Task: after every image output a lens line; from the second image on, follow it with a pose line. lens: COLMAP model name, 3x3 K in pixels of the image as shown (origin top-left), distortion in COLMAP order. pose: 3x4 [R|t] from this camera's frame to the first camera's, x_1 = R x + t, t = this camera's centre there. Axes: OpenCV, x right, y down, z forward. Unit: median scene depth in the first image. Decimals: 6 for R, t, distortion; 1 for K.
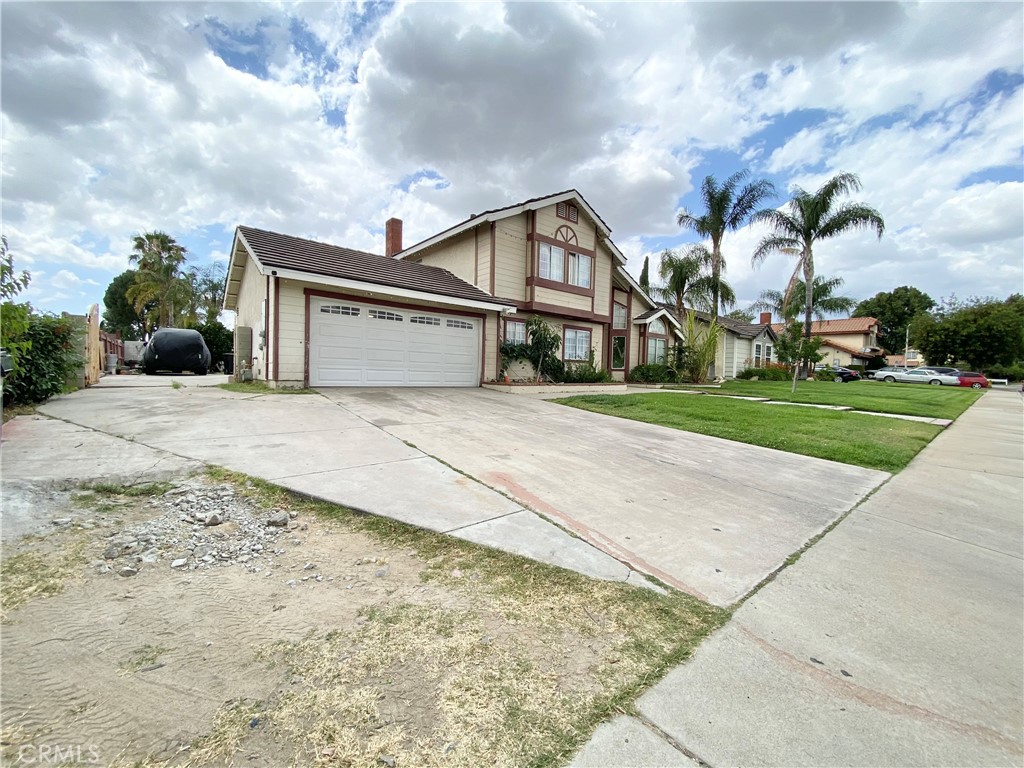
lens RADIAL K [[415.4, 0, 512.0], [0, 415.4, 384.0], [0, 0, 1]] dist [0.043247, -0.031310]
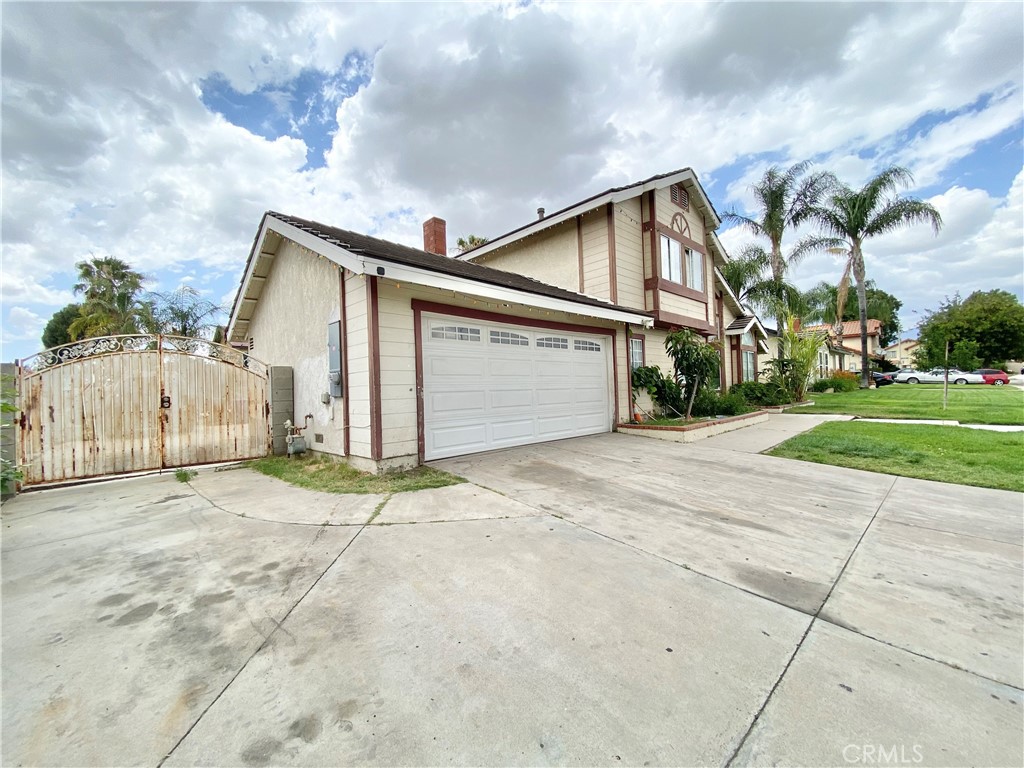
lens RADIAL K [[415.4, 0, 512.0], [0, 415.4, 384.0], [0, 0, 1]] dist [0.043247, -0.031310]
pose [[0.995661, -0.055650, 0.074584, -0.249672], [0.058898, 0.997377, -0.042084, -0.045750], [-0.072047, 0.046295, 0.996326, 0.249149]]
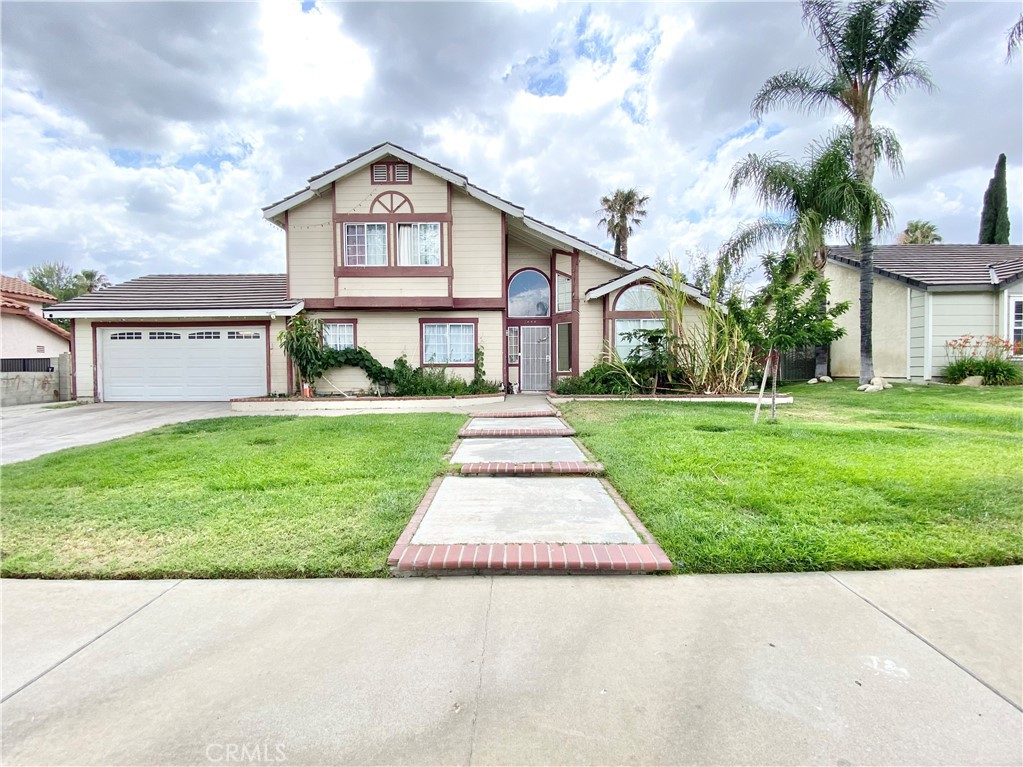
lens RADIAL K [[415.0, 0, 511.5], [0, 415.0, 383.5], [0, 0, 1]] dist [0.043247, -0.031310]
pose [[0.746134, -0.011791, -0.665691, 0.781055], [0.007399, 0.999928, -0.009418, -0.015759], [0.665754, 0.002101, 0.746168, 0.556039]]
